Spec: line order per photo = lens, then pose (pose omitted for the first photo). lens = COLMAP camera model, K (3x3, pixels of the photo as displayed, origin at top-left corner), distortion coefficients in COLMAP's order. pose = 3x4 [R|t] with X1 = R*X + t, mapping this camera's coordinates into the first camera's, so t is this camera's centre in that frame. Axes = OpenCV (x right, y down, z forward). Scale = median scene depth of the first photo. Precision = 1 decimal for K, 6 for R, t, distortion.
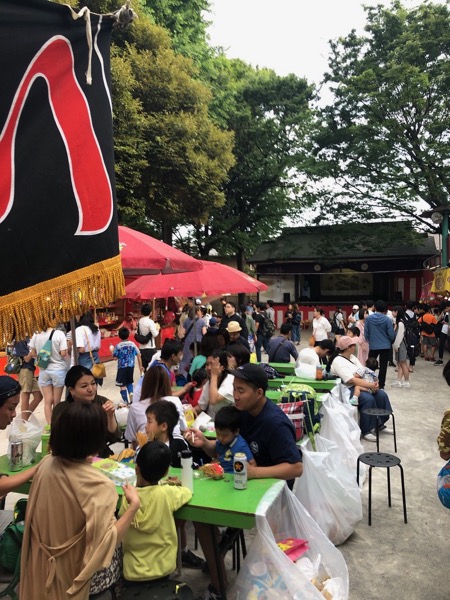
lens RADIAL K [[485.1, 0, 222.5], [0, 485.1, 299.8], [0, 0, 1]] dist [0.013775, -0.000371]
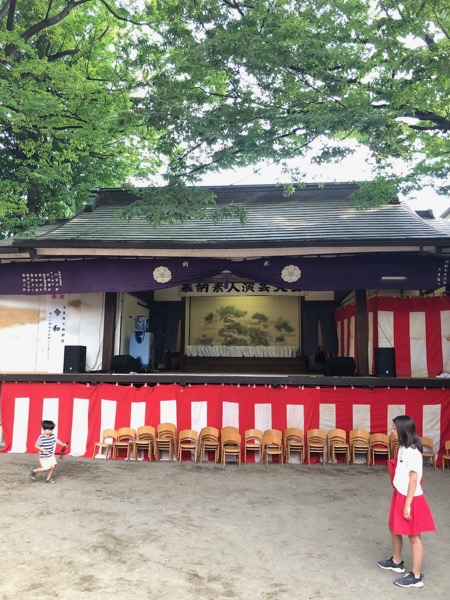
lens RADIAL K [[485.1, 0, 225.3], [0, 485.1, 299.4], [0, 0, 1]] dist [0.013775, -0.000371]
pose [[0.977313, 0.043823, 0.207218, 0.163166], [-0.016231, 0.990980, -0.133027, -0.002379], [-0.211178, 0.126646, 0.969208, 0.632243]]
